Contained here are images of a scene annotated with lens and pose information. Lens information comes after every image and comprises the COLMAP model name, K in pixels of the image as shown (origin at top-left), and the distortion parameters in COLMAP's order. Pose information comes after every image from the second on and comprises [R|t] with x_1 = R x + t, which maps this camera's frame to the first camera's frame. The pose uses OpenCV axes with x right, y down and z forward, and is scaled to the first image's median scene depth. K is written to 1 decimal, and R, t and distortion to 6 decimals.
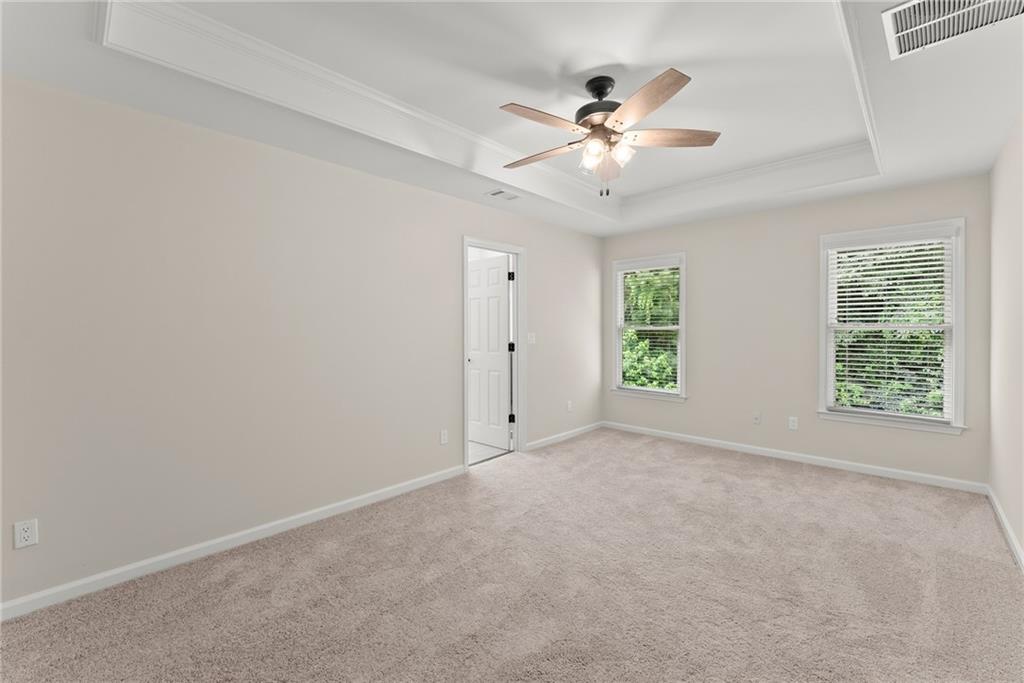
lens RADIAL K [[421.2, 0, 509.4], [0, 421.2, 337.8], [0, 0, 1]] dist [0.003011, 0.000098]
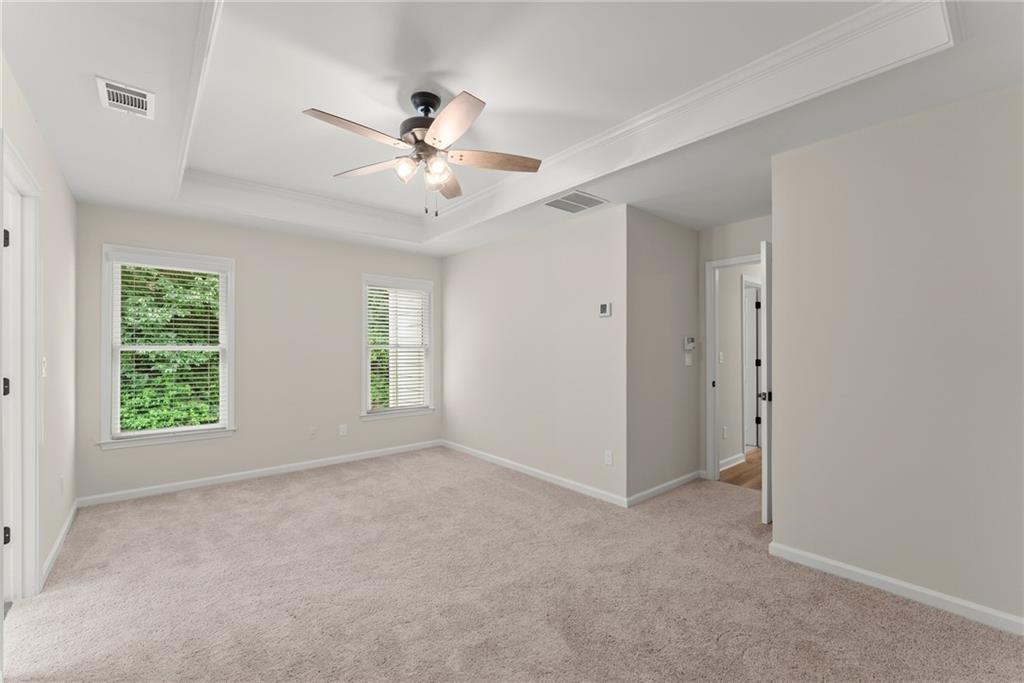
lens RADIAL K [[421.2, 0, 520.9], [0, 421.2, 358.7], [0, 0, 1]] dist [0.003011, 0.000098]
pose [[0.111501, -0.020955, 0.993543, -0.489306], [0.019428, 0.999633, 0.018903, -0.007983], [-0.993574, 0.017195, 0.111868, 0.443221]]
